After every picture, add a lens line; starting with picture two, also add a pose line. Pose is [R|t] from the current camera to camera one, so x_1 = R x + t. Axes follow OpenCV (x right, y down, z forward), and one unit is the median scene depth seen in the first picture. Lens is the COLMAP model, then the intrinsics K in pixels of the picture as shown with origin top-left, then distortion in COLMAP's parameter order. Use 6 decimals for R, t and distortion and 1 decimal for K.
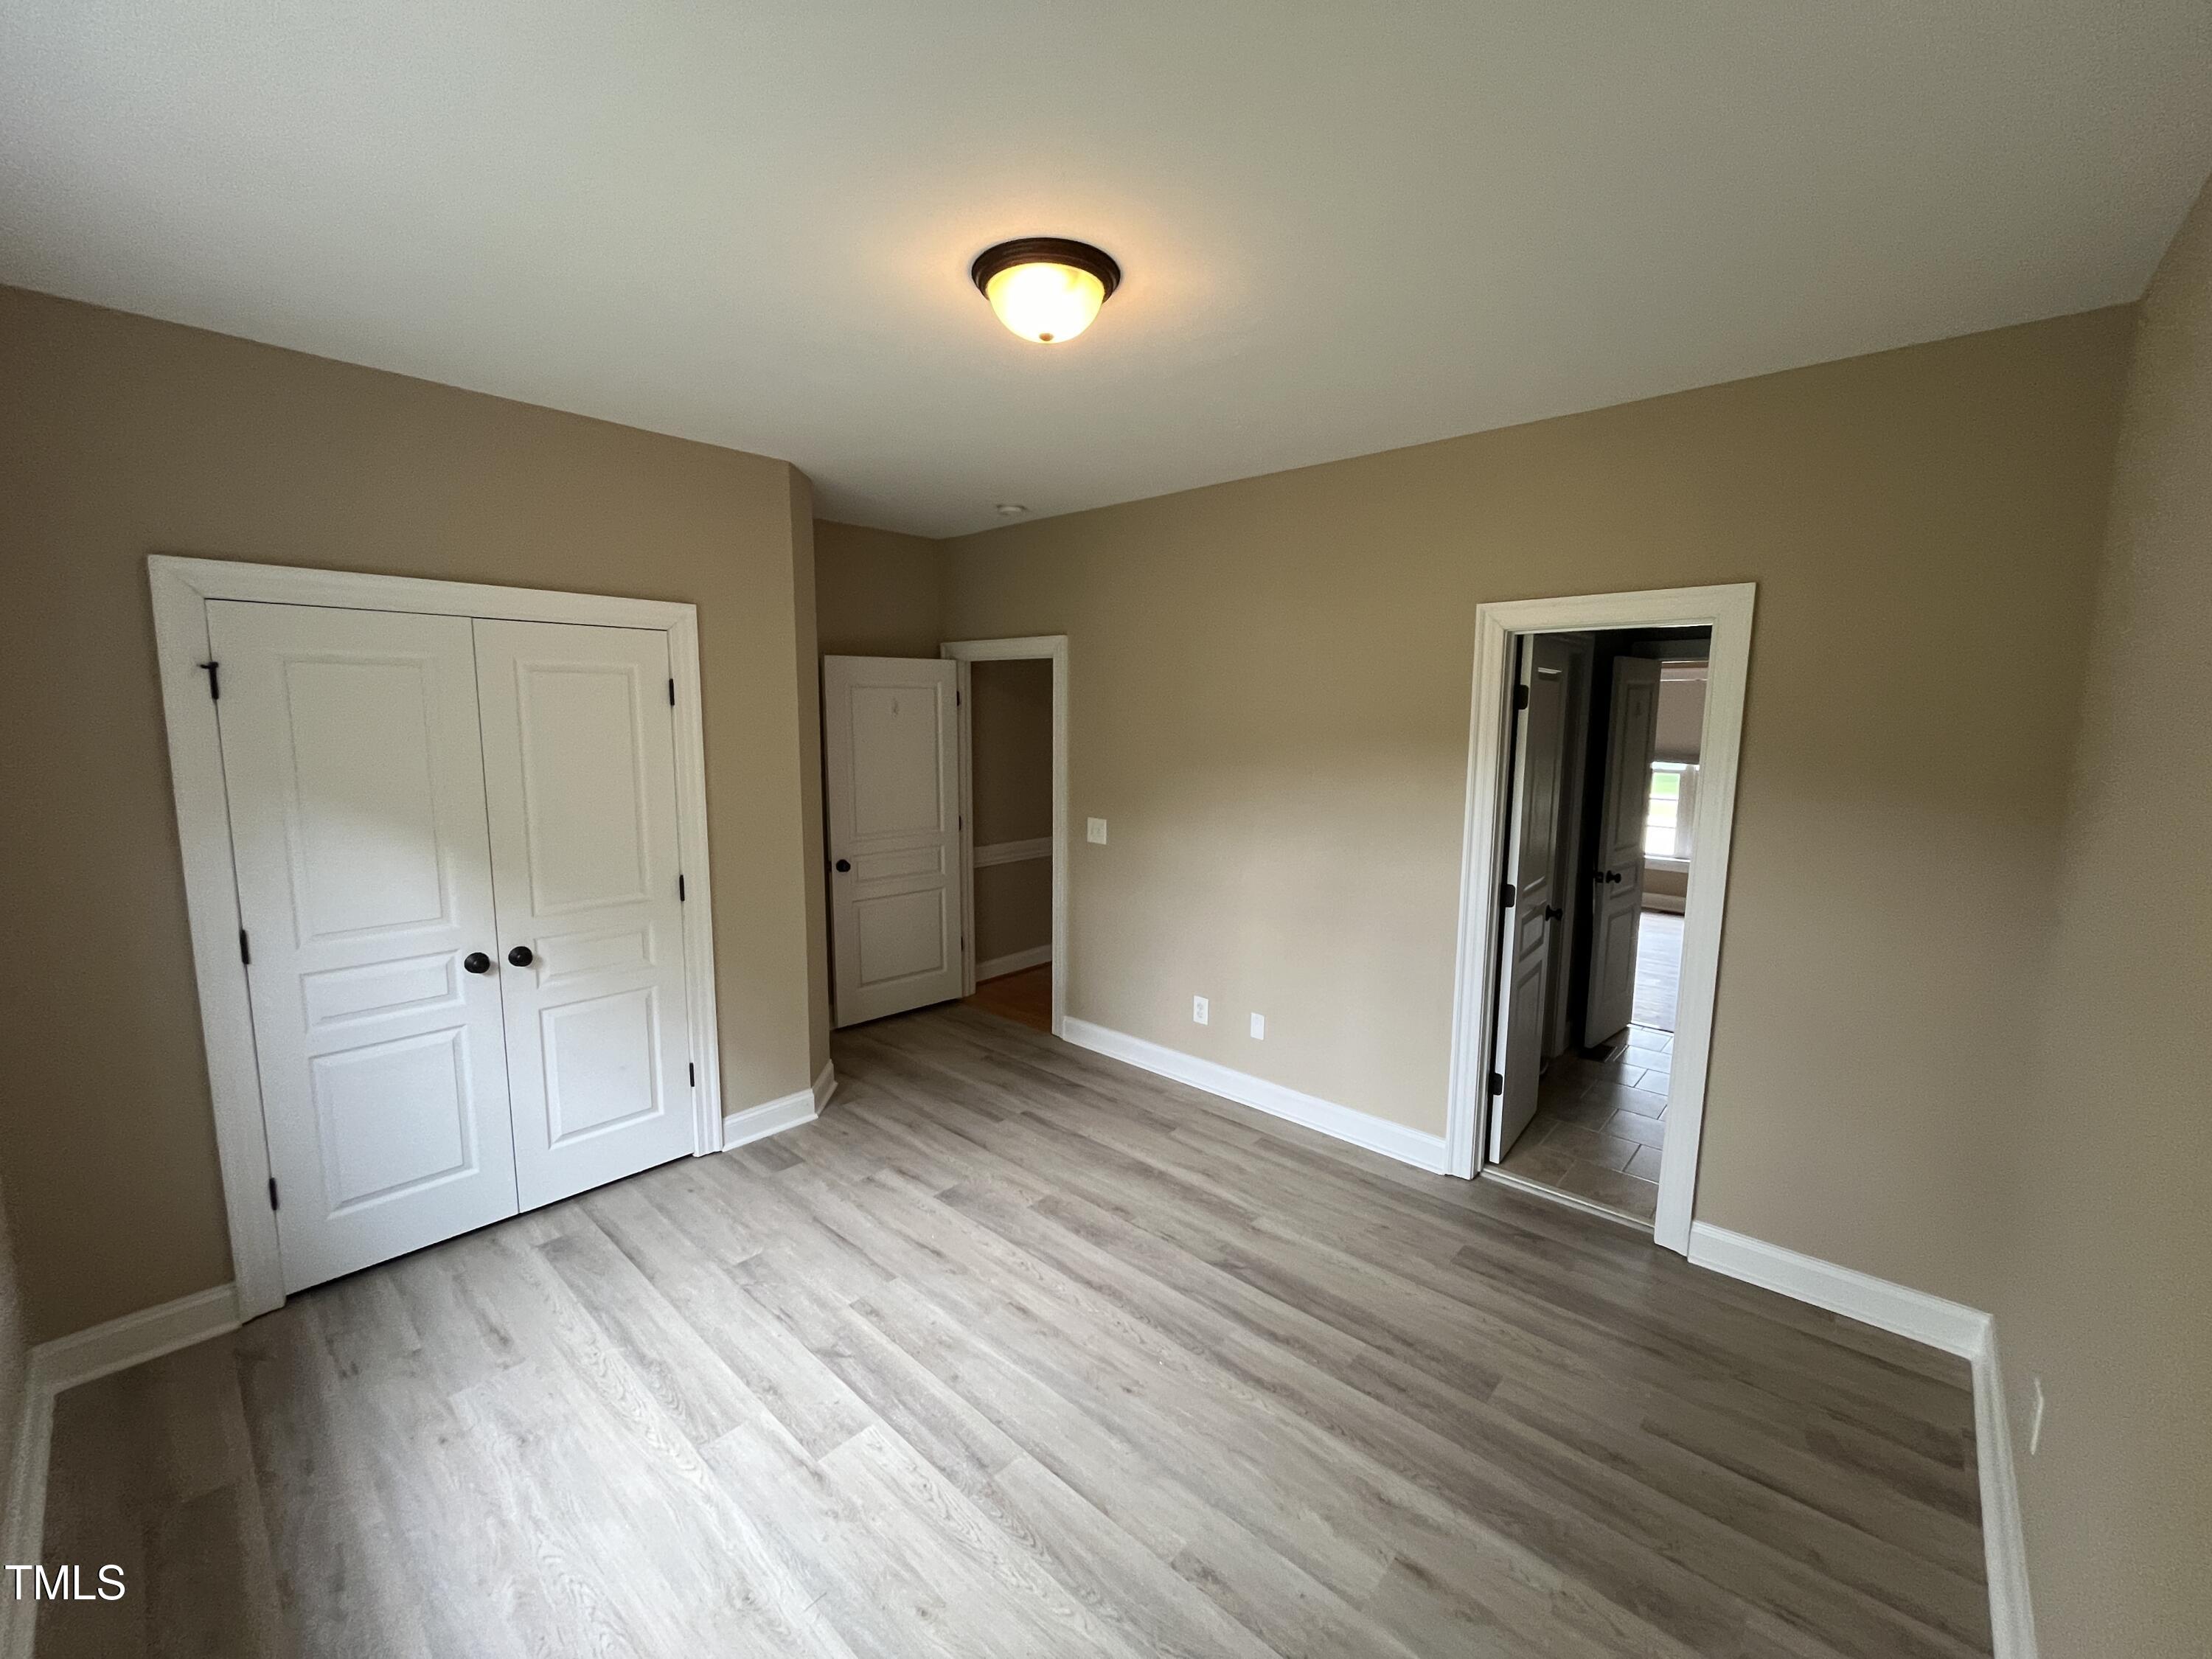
lens RADIAL K [[894.3, 0, 1100.8], [0, 894.3, 823.4], [0, 0, 1]] dist [0.002704, -0.000428]
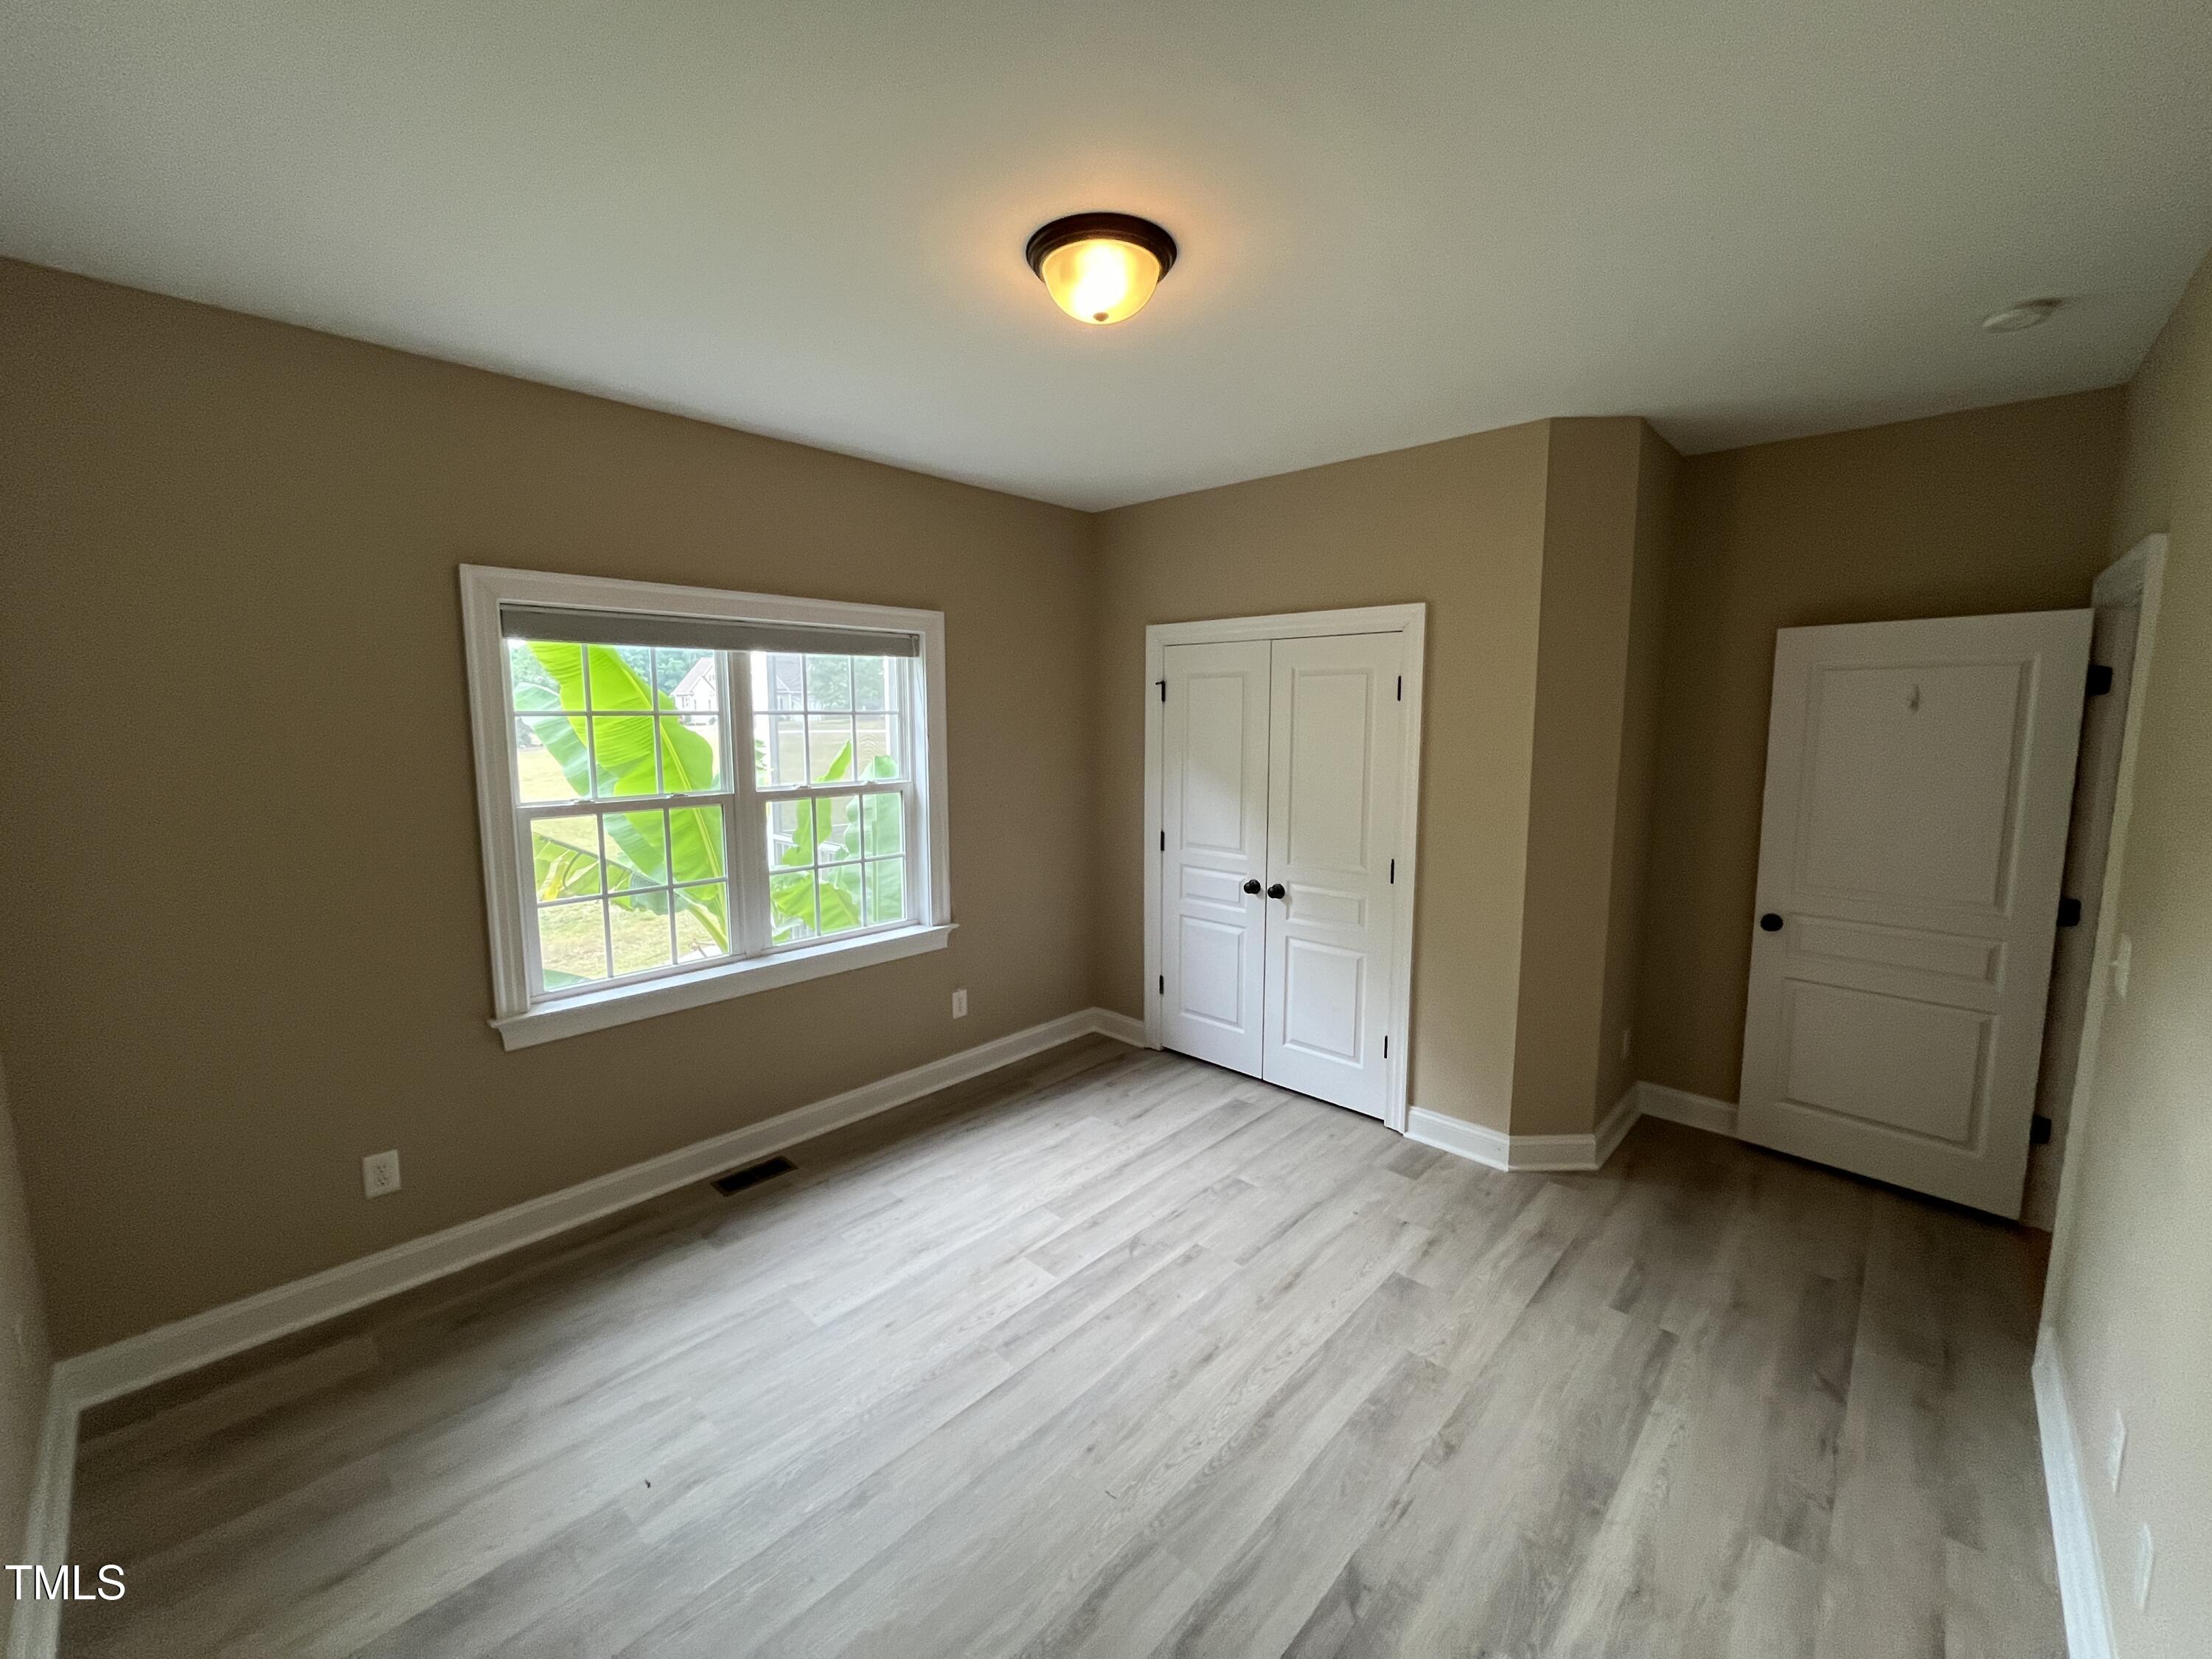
lens RADIAL K [[894.3, 0, 1102.2], [0, 894.3, 824.8], [0, 0, 1]] dist [0.002704, -0.000428]
pose [[-0.010508, 0.119201, -0.992815, 0.680037], [-0.127375, 0.984622, 0.119566, -0.076000], [0.991799, 0.127717, 0.004837, 0.741507]]
